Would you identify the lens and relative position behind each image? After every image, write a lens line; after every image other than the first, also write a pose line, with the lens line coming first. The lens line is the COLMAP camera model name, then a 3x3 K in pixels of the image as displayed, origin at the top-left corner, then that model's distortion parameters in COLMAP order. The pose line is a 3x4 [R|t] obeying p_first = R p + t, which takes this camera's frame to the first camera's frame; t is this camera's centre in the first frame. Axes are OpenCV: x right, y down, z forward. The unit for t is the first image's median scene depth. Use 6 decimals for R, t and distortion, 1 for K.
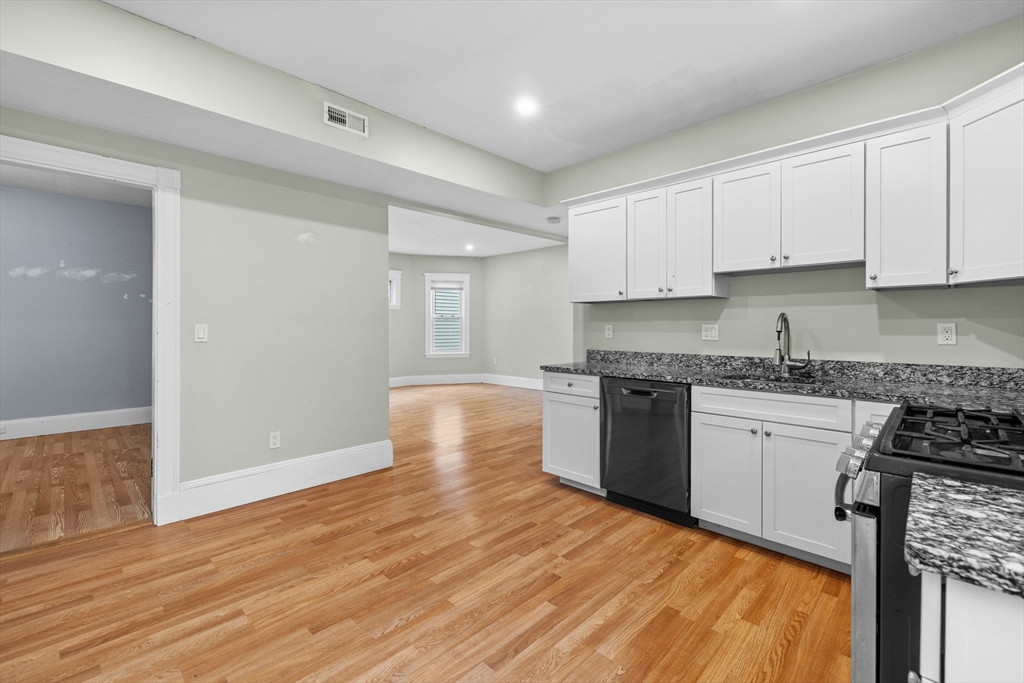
lens RADIAL K [[437.1, 0, 499.4], [0, 437.1, 327.6], [0, 0, 1]] dist [0.010130, 0.000087]
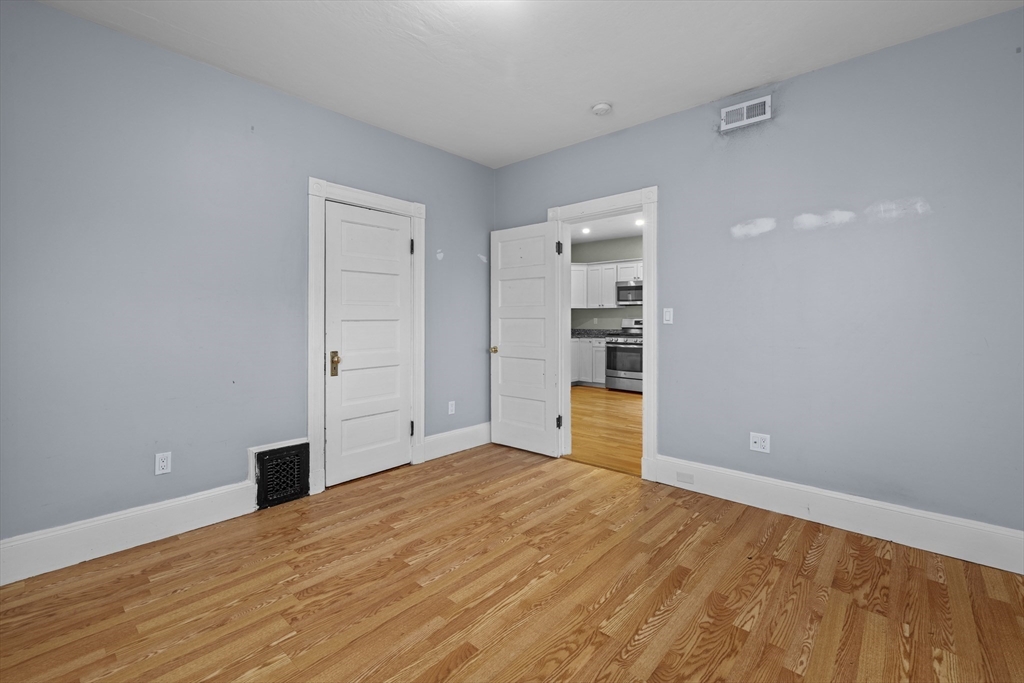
lens RADIAL K [[437.1, 0, 517.6], [0, 437.1, 321.3], [0, 0, 1]] dist [0.010130, 0.000087]
pose [[-0.061730, -0.004411, 0.998083, -2.327903], [0.000800, 0.999990, 0.004469, 0.000476], [-0.998093, 0.001075, -0.061726, 1.324616]]
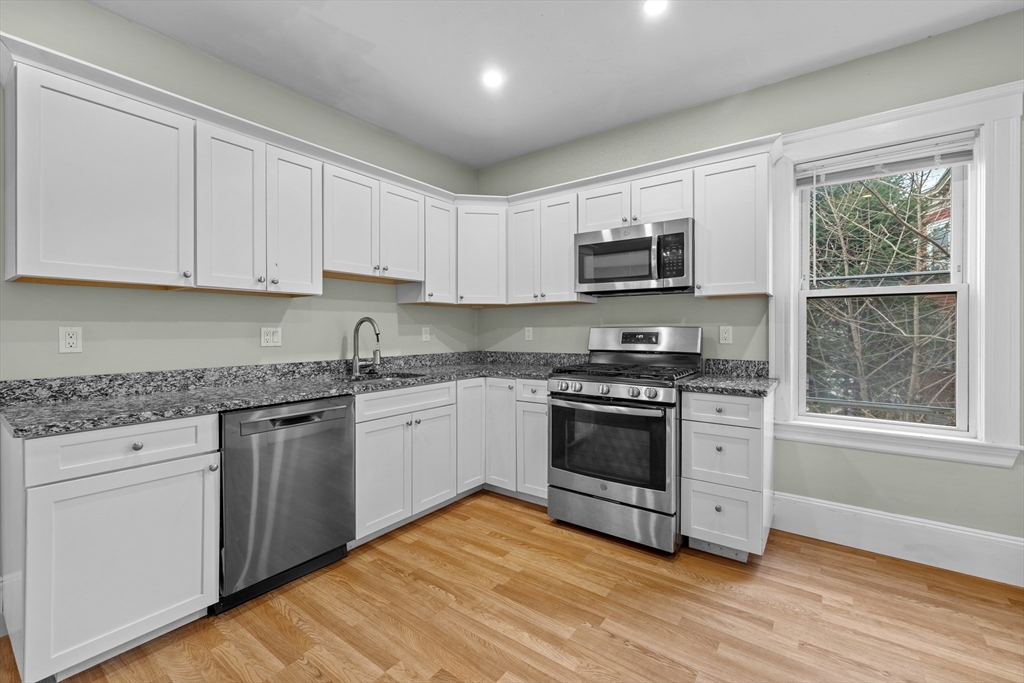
lens RADIAL K [[437.1, 0, 513.0], [0, 437.1, 331.9], [0, 0, 1]] dist [0.010130, 0.000087]
pose [[-0.159023, -0.004366, 0.987265, -0.495550], [0.005572, 0.999970, 0.005319, -0.000166], [-0.987259, 0.006346, -0.158994, 0.814777]]
